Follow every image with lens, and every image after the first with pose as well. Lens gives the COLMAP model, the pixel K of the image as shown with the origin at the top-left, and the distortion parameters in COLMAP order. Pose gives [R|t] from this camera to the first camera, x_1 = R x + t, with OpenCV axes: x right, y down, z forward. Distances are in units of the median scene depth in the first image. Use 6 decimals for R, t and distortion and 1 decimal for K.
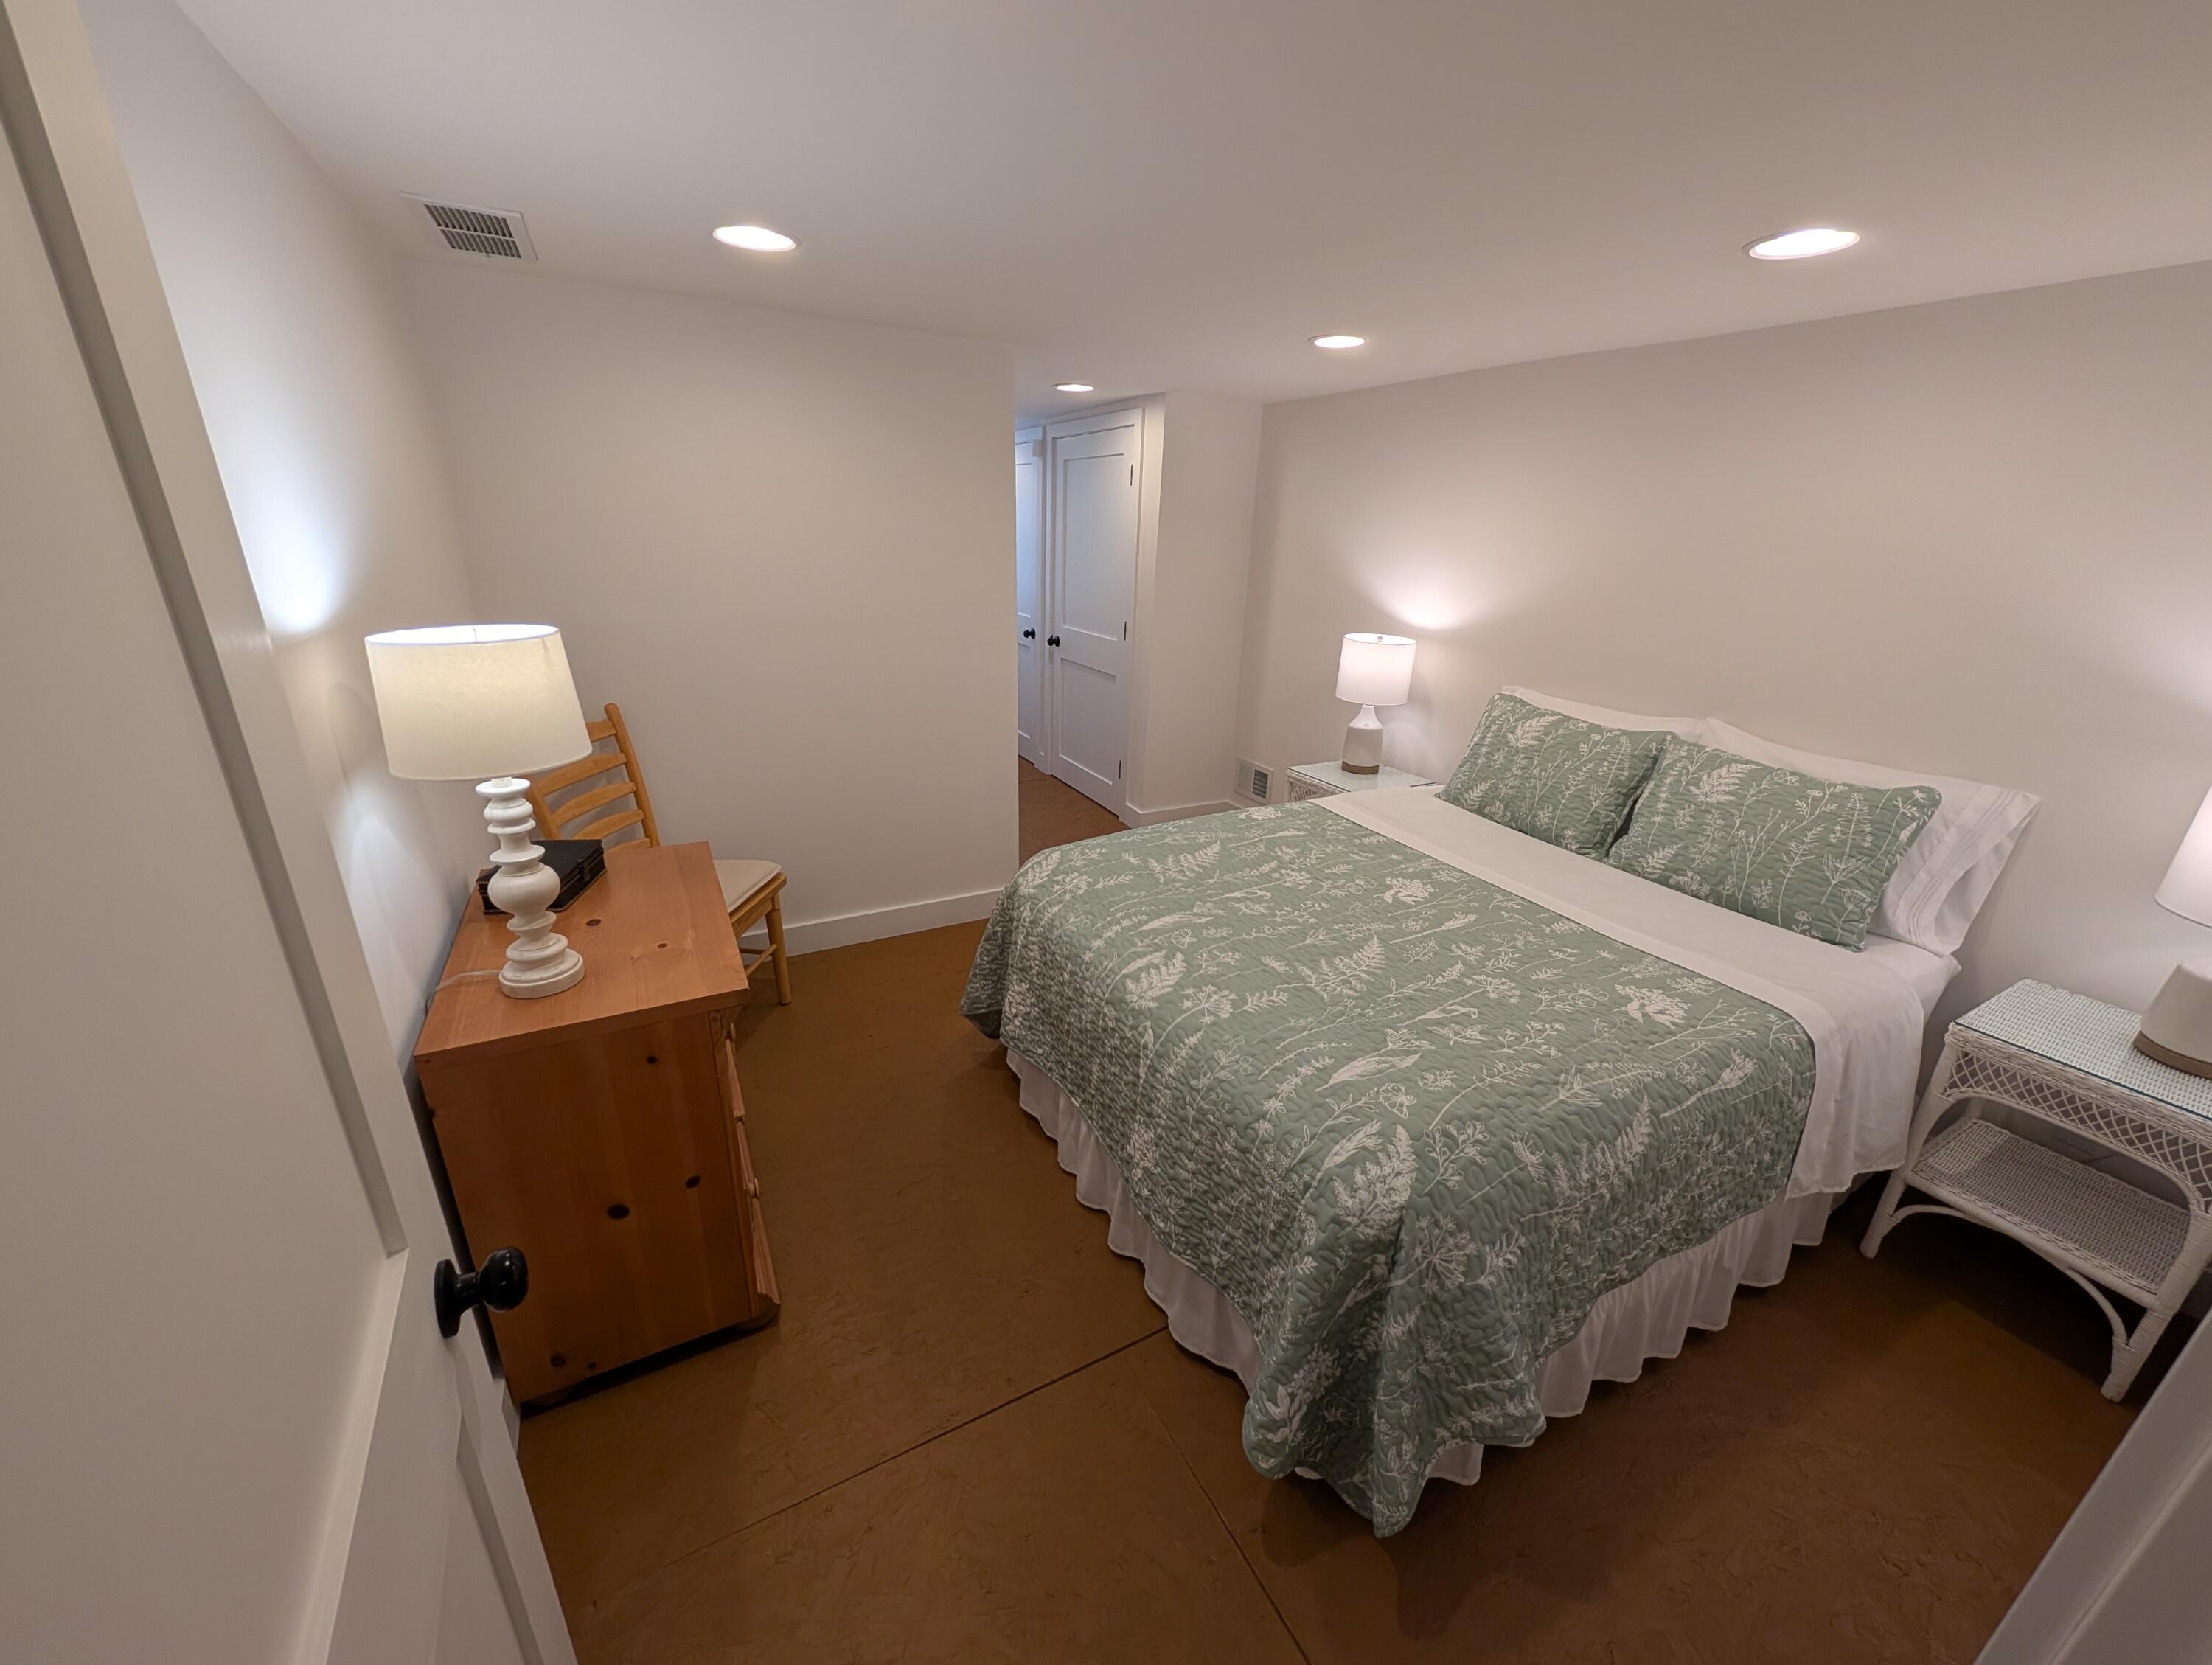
lens RADIAL K [[841.9, 0, 1096.2], [0, 841.9, 826.4], [0, 0, 1]] dist [-0.006207, 0.000107]
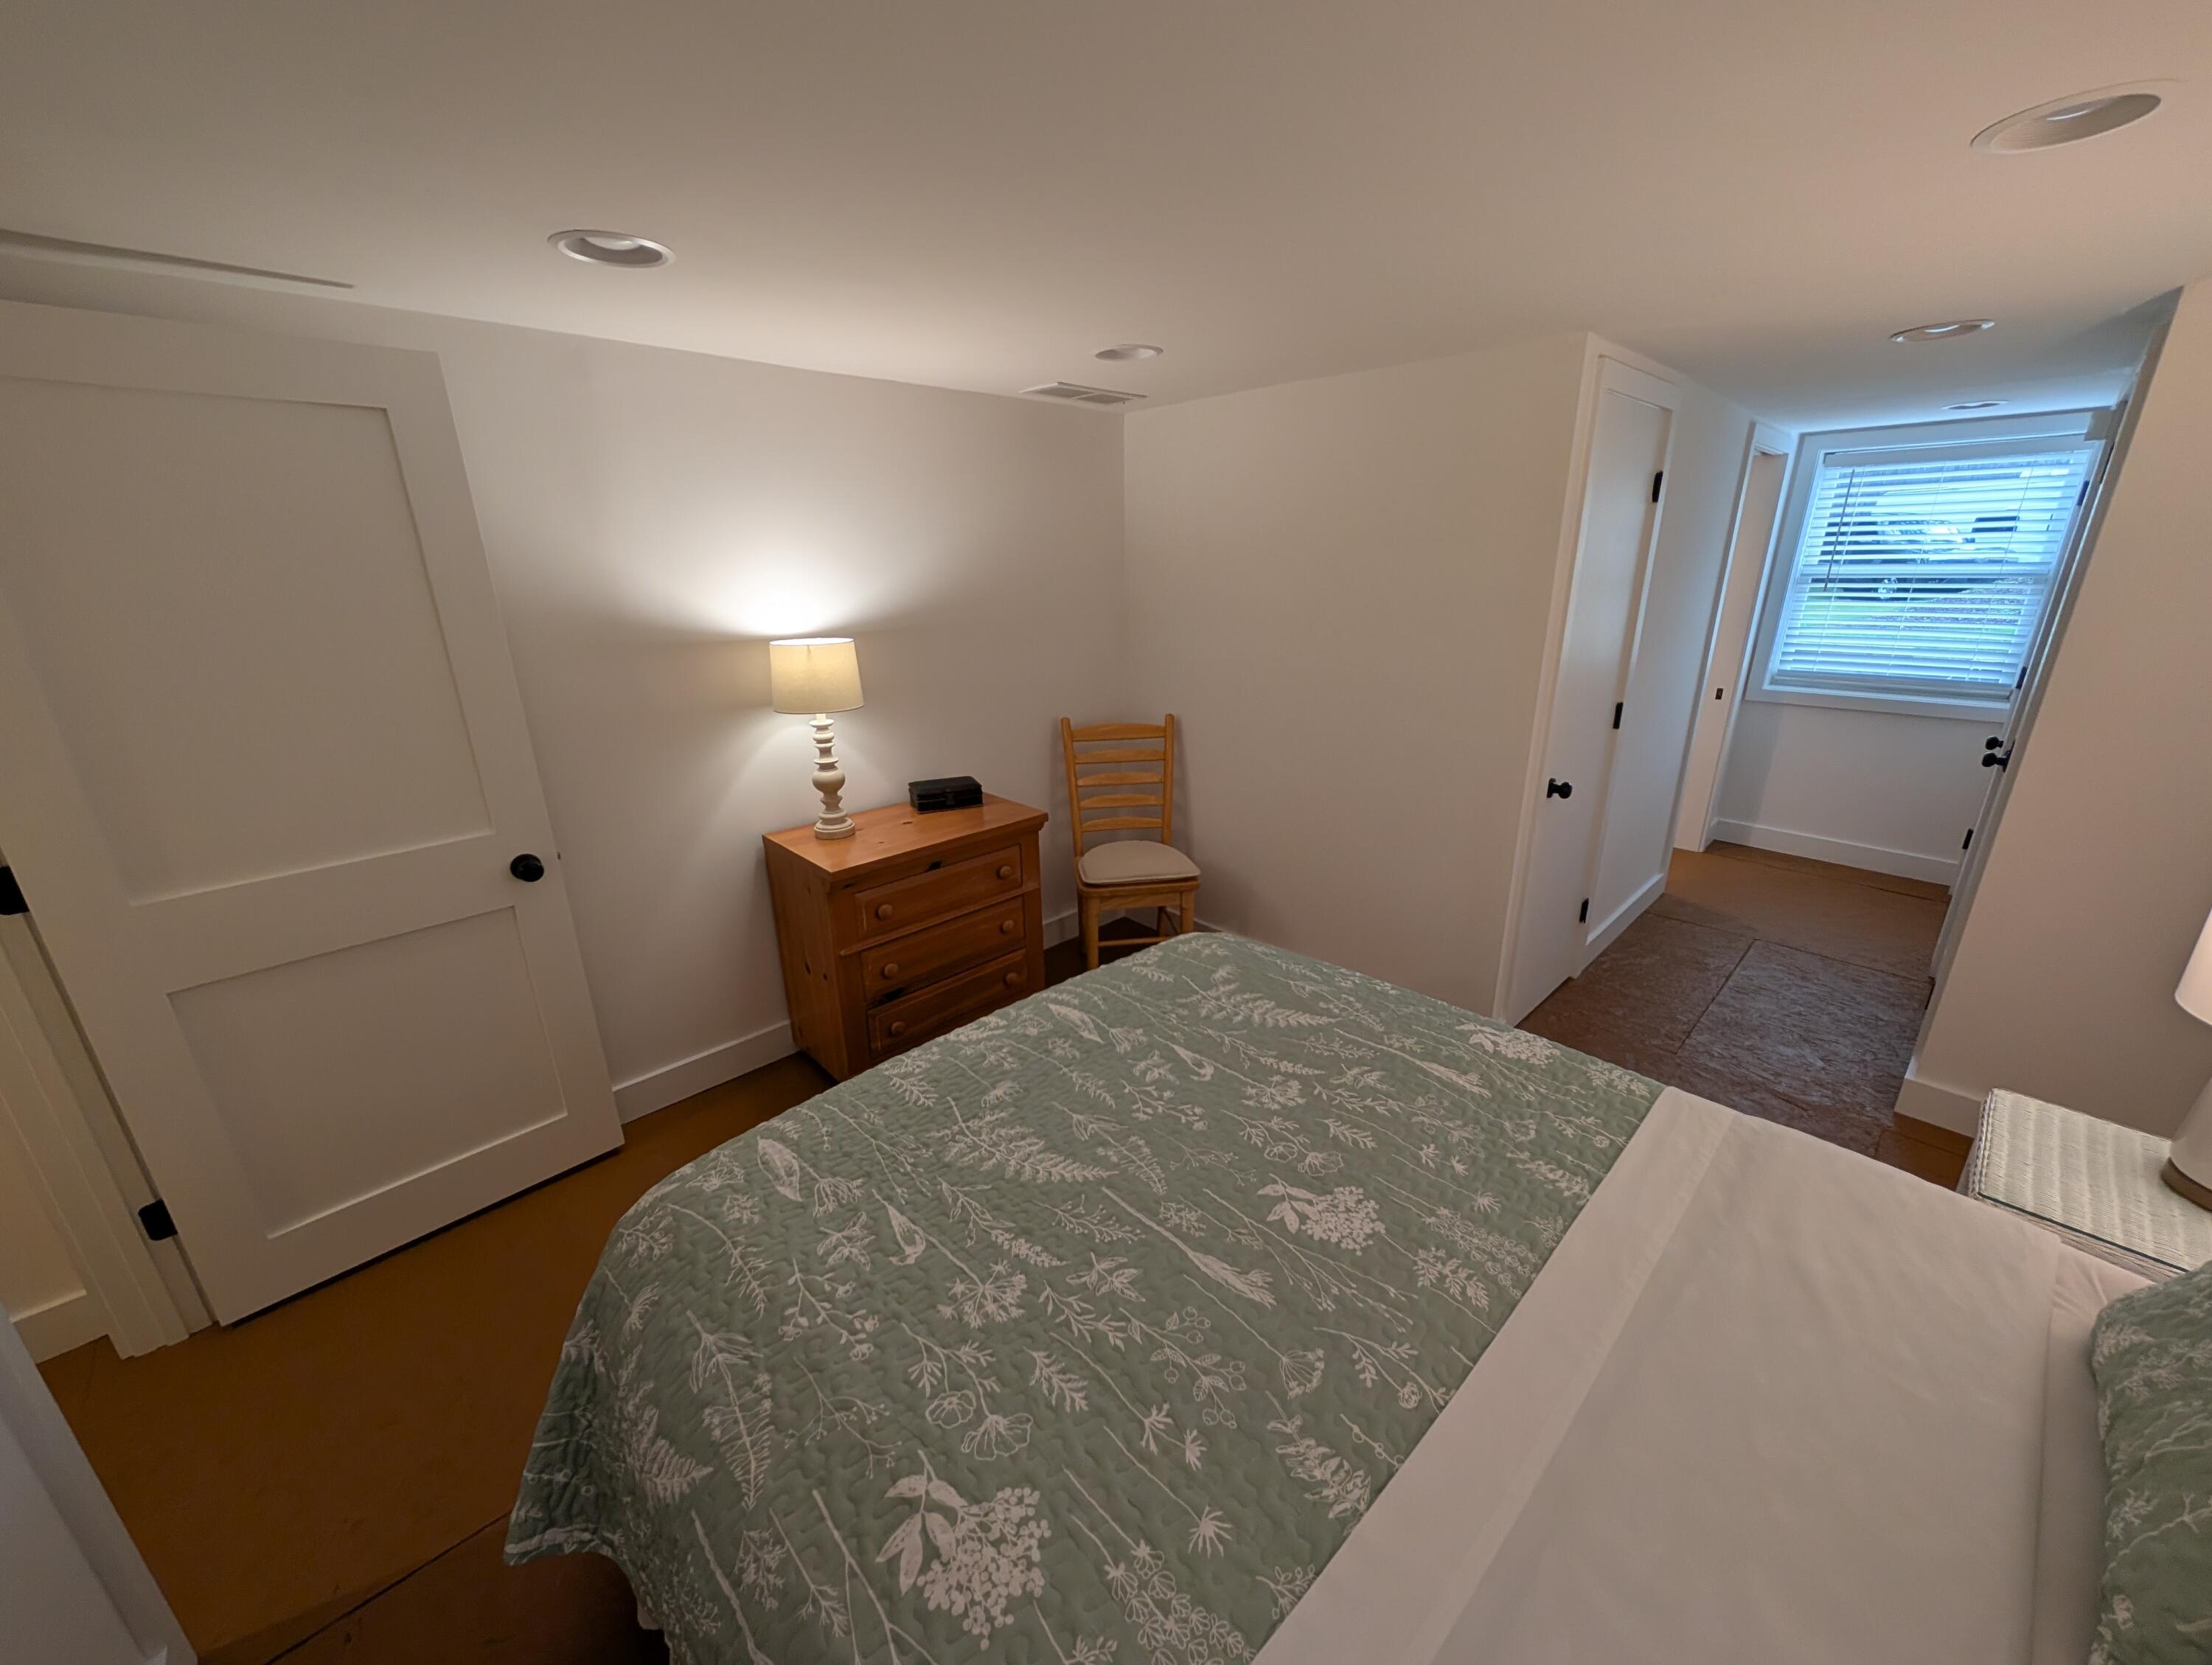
lens RADIAL K [[841.9, 0, 1099.2], [0, 841.9, 836.3], [0, 0, 1]] dist [-0.006207, 0.000107]
pose [[0.263012, 0.273396, -0.925246, 0.785396], [-0.306290, 0.933061, 0.188638, -0.218252], [0.914883, 0.233780, 0.329145, 0.629570]]
